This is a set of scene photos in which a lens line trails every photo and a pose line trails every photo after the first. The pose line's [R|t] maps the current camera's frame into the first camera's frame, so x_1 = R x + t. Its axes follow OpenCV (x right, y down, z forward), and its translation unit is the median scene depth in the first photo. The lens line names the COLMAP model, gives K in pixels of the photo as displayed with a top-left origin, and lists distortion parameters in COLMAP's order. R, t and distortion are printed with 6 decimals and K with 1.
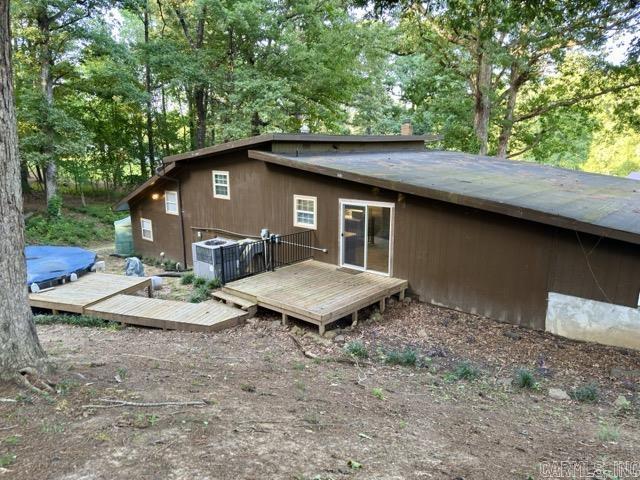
lens RADIAL K [[447.4, 0, 320.0], [0, 447.4, 240.0], [0, 0, 1]] dist [0.083071, -0.000089]
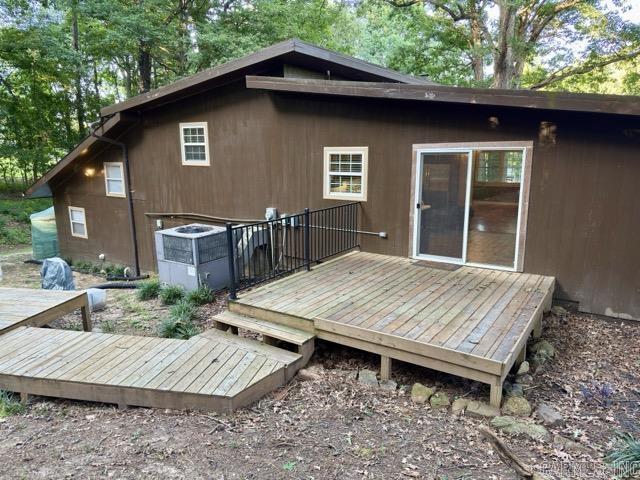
lens RADIAL K [[455.5, 0, 320.0], [0, 455.5, 240.0], [0, 0, 1]] dist [0.025015, -0.000030]
pose [[0.992716, -0.031199, 0.116372, -0.141134], [0.032287, 0.999451, -0.007475, 0.031661], [-0.116075, 0.011178, 0.993178, 0.378021]]
